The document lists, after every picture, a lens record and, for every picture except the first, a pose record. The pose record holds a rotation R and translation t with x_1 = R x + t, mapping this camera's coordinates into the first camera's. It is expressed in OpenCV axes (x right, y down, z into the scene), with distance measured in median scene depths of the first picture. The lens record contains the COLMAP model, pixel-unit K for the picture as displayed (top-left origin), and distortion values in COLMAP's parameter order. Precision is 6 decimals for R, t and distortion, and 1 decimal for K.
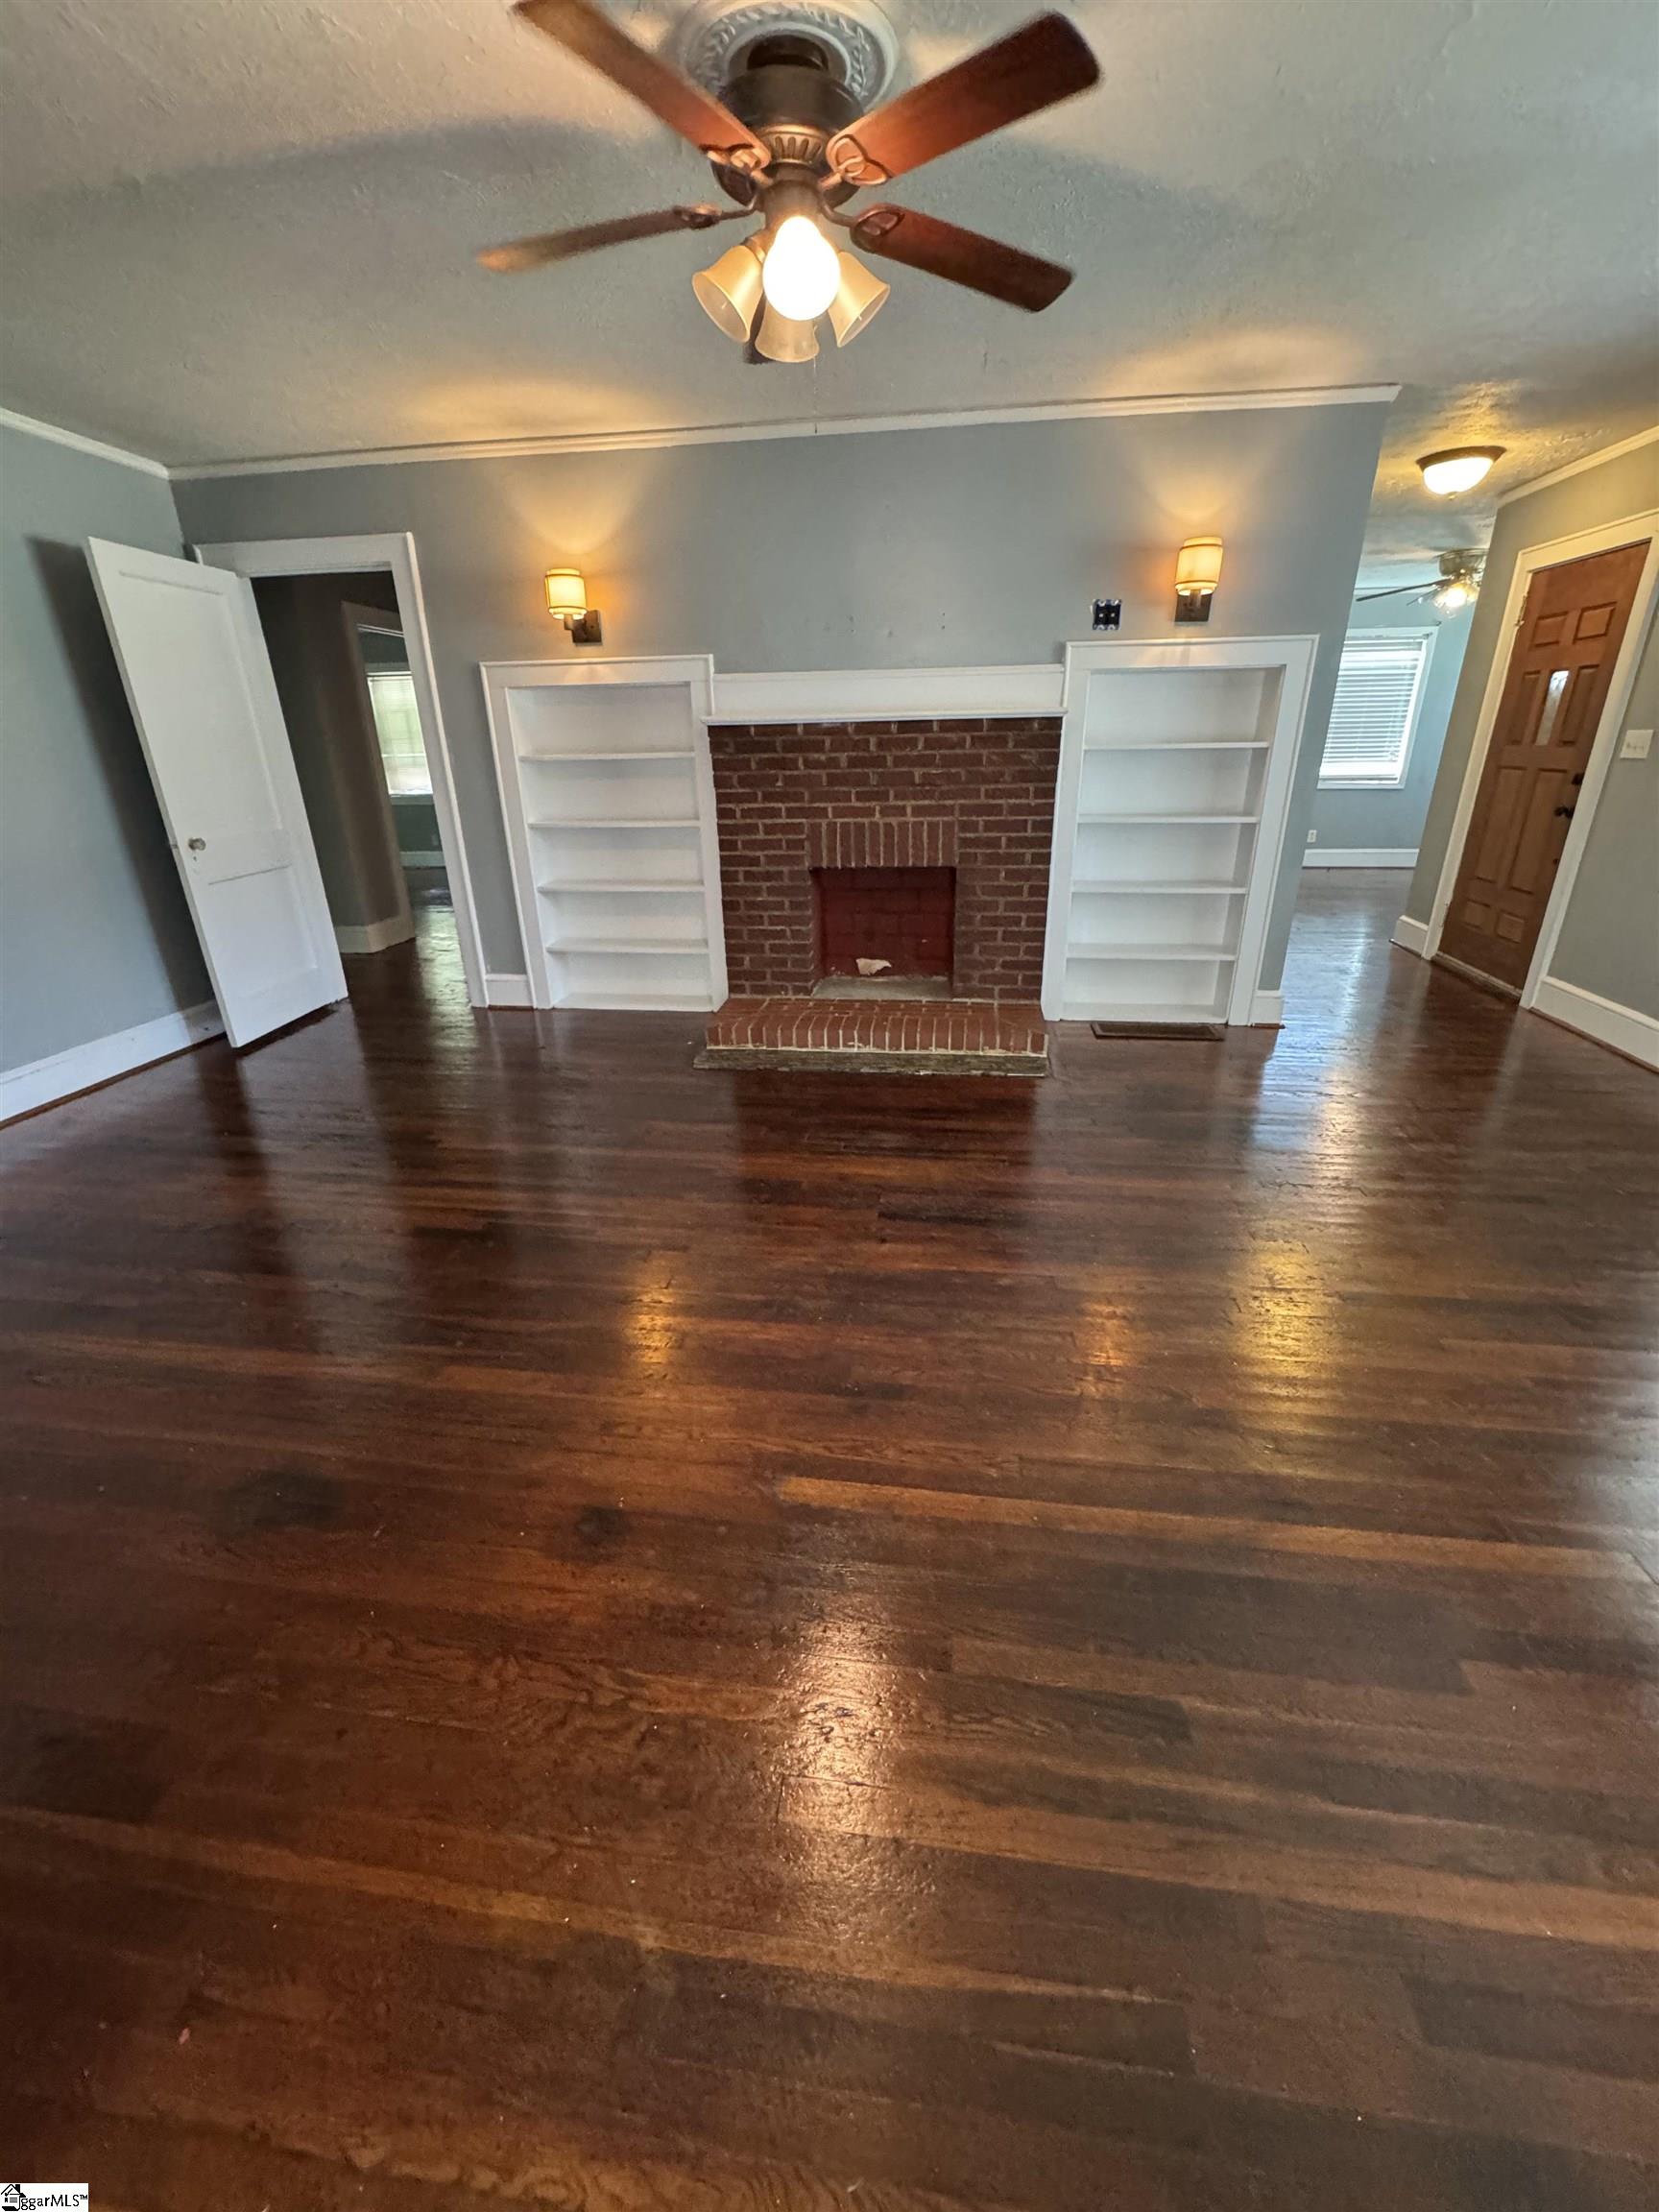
lens RADIAL K [[884.5, 0, 827.4], [0, 884.5, 1107.5], [0, 0, 1]] dist [0.000395, -0.000360]
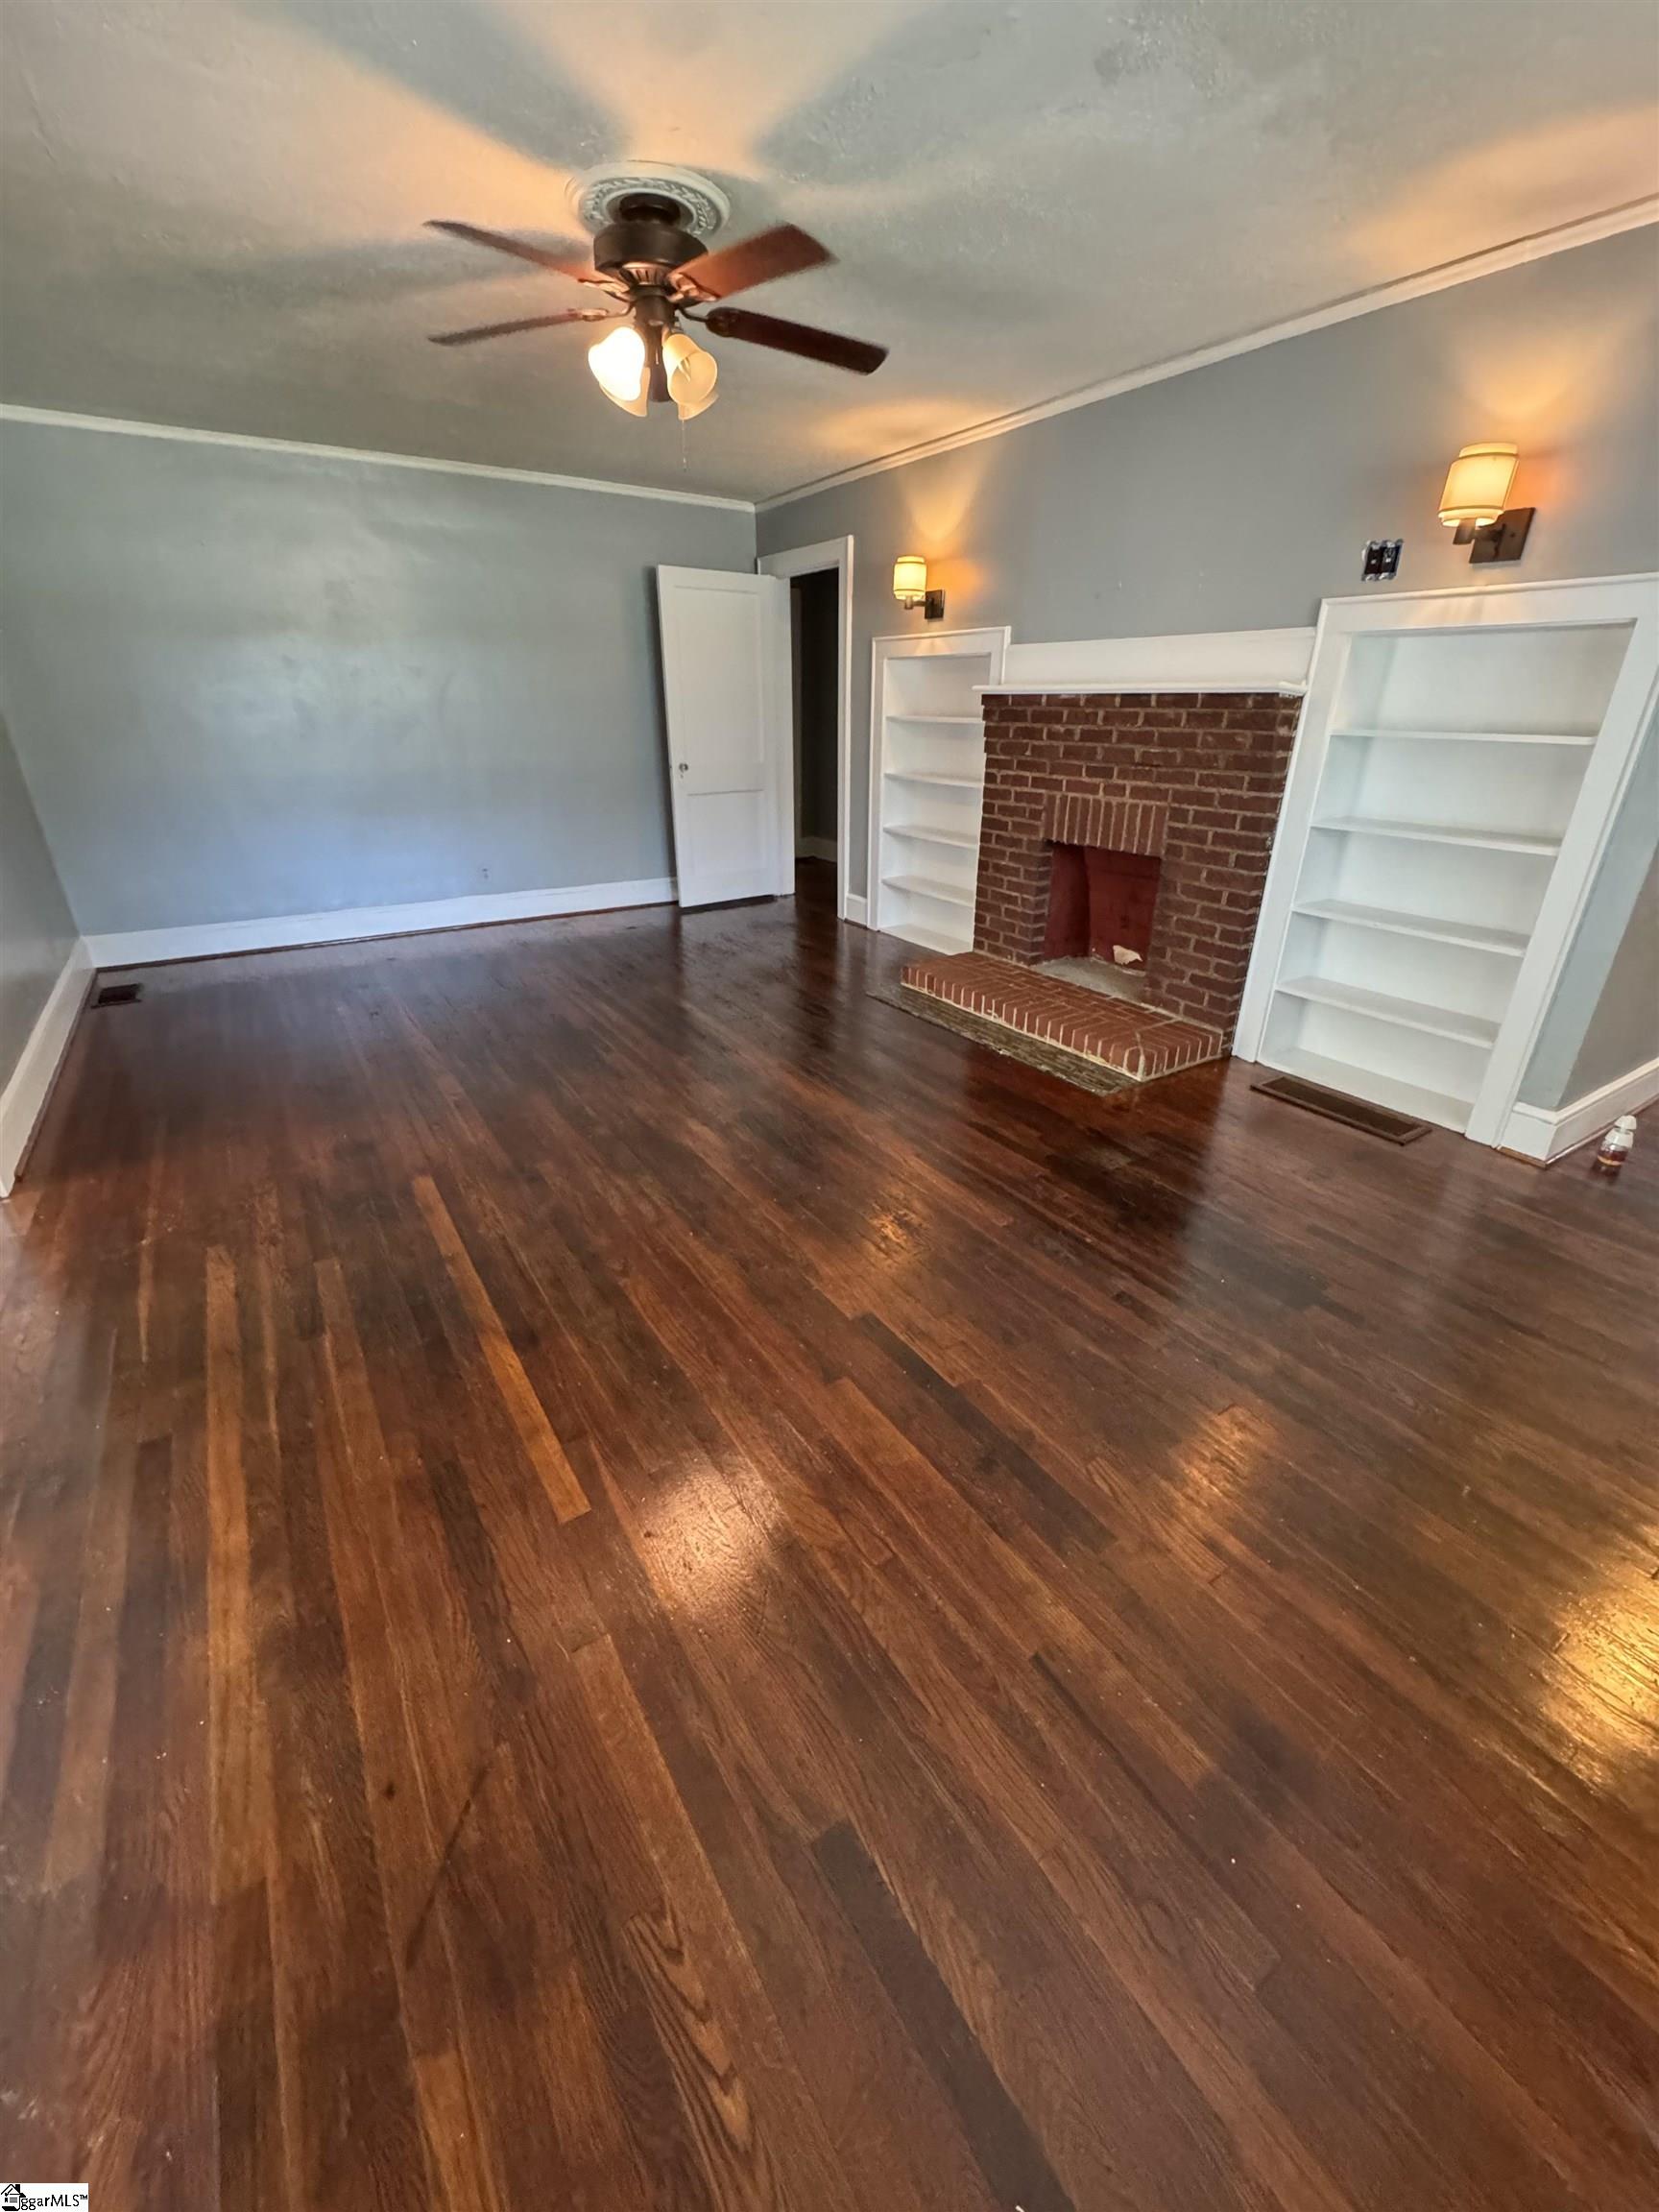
lens RADIAL K [[884.5, 0, 833.1], [0, 884.5, 1106.9], [0, 0, 1]] dist [0.000395, -0.000360]
pose [[0.654376, 0.336630, -0.677105, 0.632963], [-0.308034, 0.936448, 0.167870, -0.083754], [0.690584, 0.098721, 0.716483, 0.147581]]
